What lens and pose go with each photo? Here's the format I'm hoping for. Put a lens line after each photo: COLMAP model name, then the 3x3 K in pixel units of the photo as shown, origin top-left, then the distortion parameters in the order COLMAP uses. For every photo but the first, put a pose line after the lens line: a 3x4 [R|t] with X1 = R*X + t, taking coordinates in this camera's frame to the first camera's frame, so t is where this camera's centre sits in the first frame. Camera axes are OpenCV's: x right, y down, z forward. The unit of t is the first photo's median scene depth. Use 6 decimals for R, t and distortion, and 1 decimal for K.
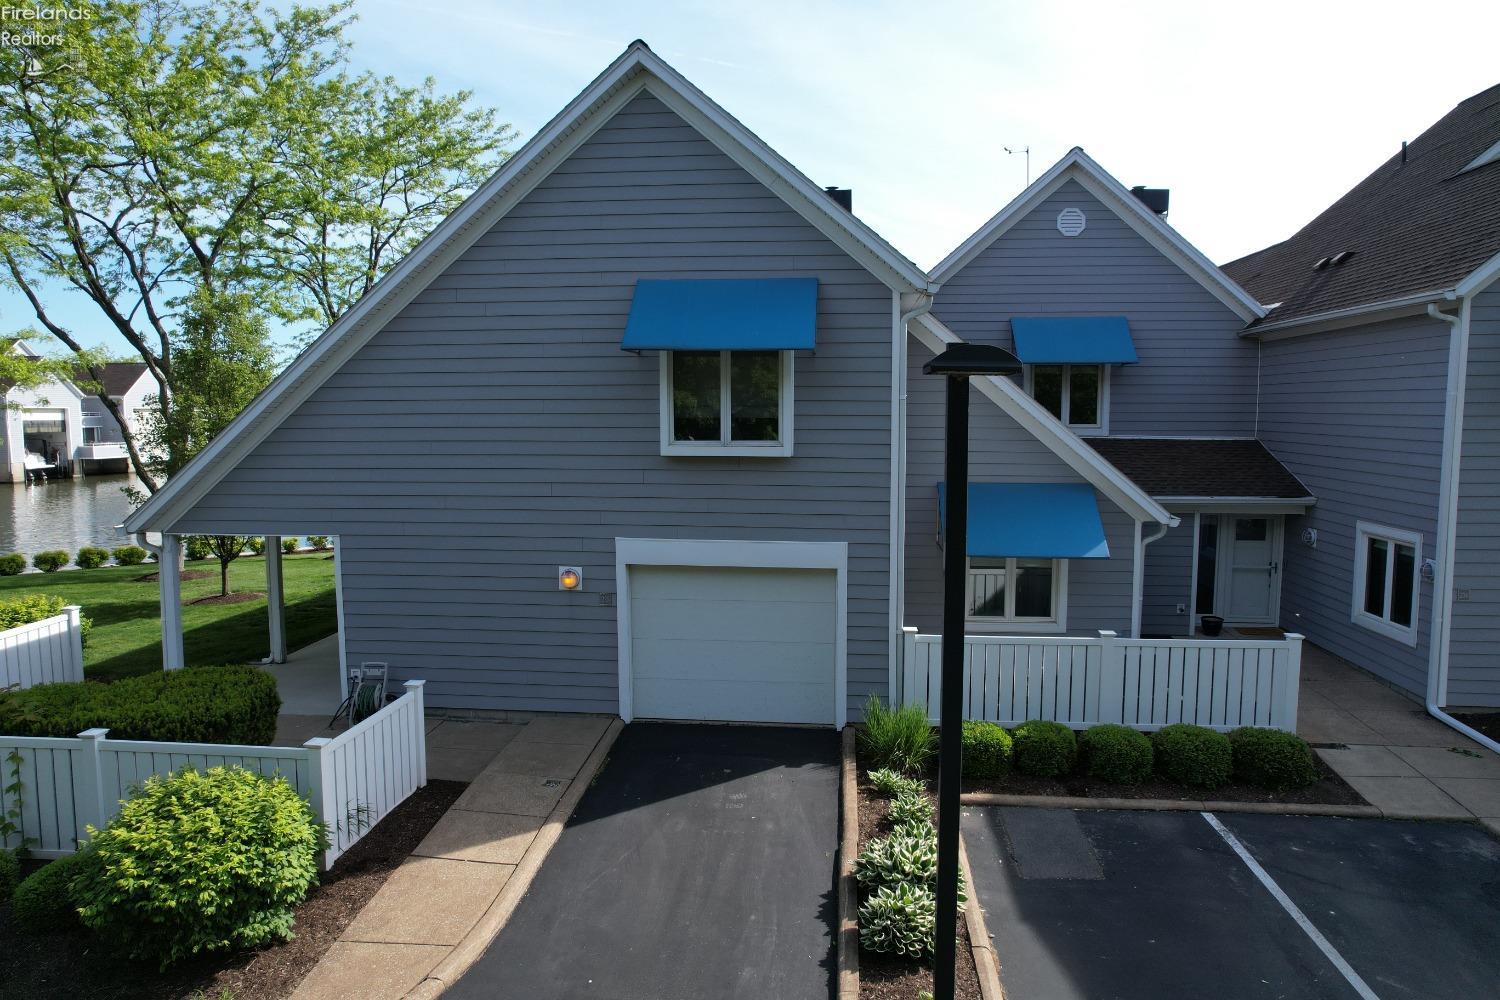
lens RADIAL K [[960.5, 0, 753.5], [0, 960.5, 501.0], [0, 0, 1]] dist [-0.092467, 0.078107]
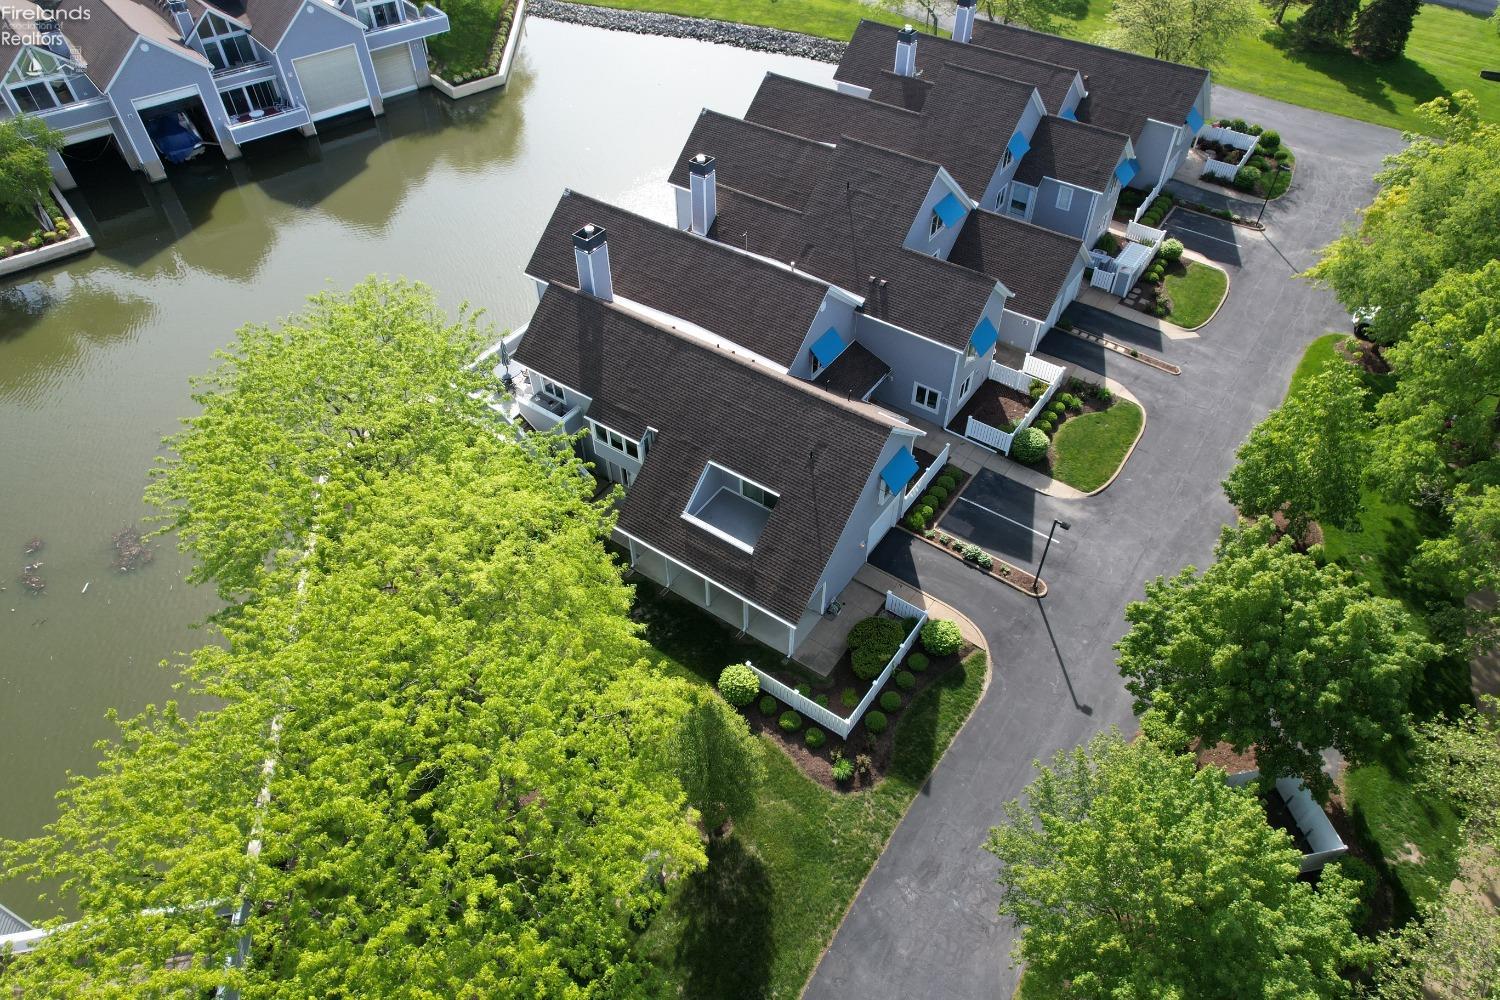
lens RADIAL K [[960.5, 0, 753.5], [0, 960.5, 501.0], [0, 0, 1]] dist [-0.092467, 0.078107]
pose [[0.484683, -0.622686, 0.614284, -2.499551], [0.076108, 0.729647, 0.679576, -2.511059], [-0.871373, -0.282627, 0.401039, -0.033630]]
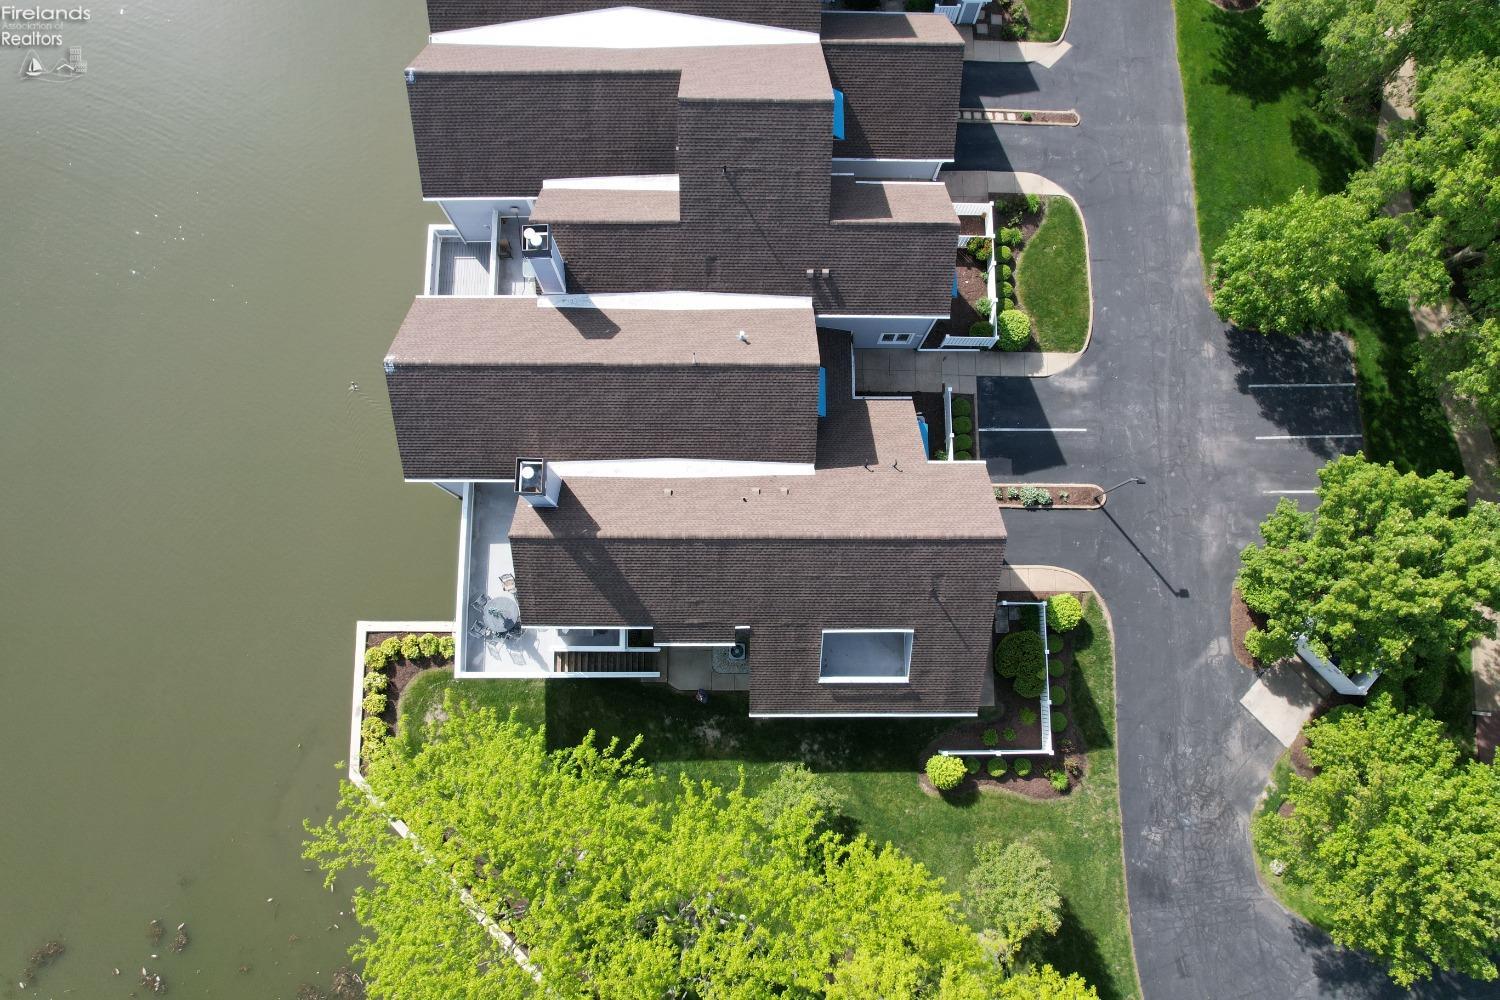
lens RADIAL K [[960.5, 0, 753.5], [0, 960.5, 501.0], [0, 0, 1]] dist [-0.092467, 0.078107]
pose [[-0.102129, -0.979123, 0.175750, -0.466628], [0.073986, 0.168708, 0.982885, -3.527170], [-0.992016, 0.113384, 0.055211, 1.548784]]
